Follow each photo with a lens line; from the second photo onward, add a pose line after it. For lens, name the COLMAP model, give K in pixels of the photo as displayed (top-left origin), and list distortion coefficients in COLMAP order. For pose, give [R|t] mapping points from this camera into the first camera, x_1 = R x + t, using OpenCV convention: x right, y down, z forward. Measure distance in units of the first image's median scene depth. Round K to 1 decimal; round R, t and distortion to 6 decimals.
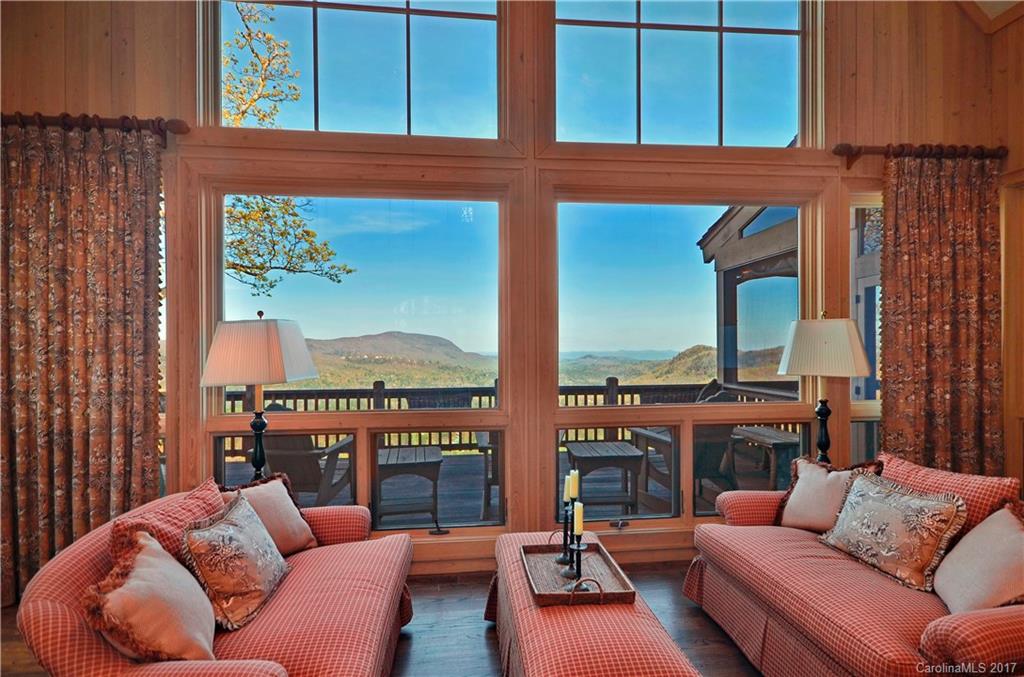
lens RADIAL K [[534.1, 0, 502.0], [0, 534.1, 343.8], [0, 0, 1]] dist [0.018094, 0.000221]
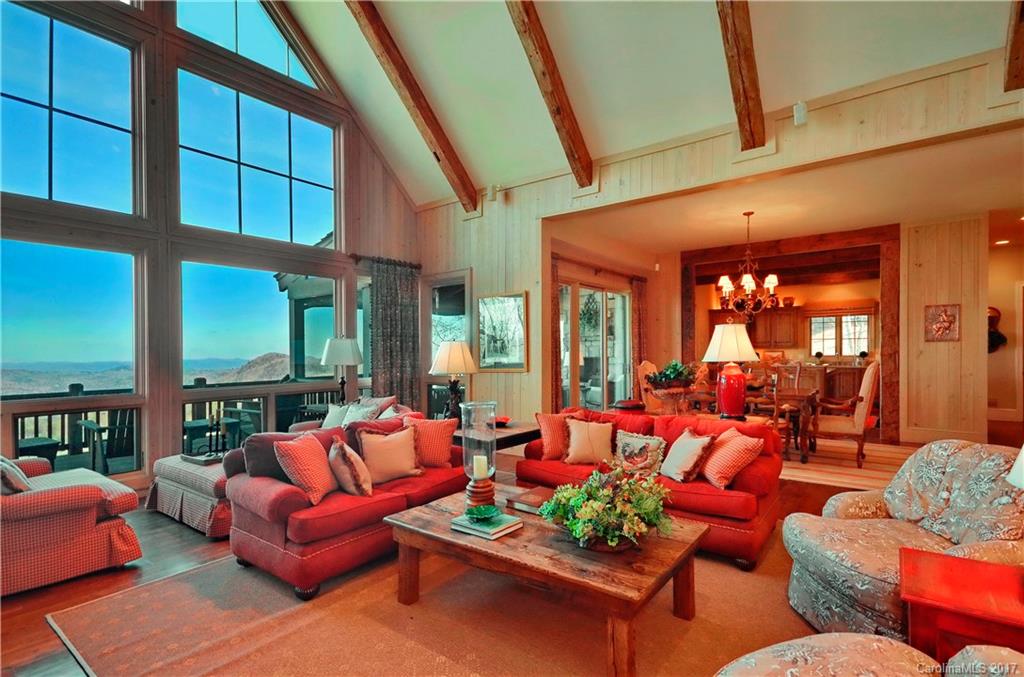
lens RADIAL K [[490.2, 0, 547.6], [0, 490.2, 348.7], [0, 0, 1]] dist [0.022760, 0.000756]
pose [[0.650894, 0.001988, 0.759166, -0.304374], [0.002333, 0.999987, -0.004619, 0.003721], [-0.759165, 0.004778, 0.650880, -0.770264]]
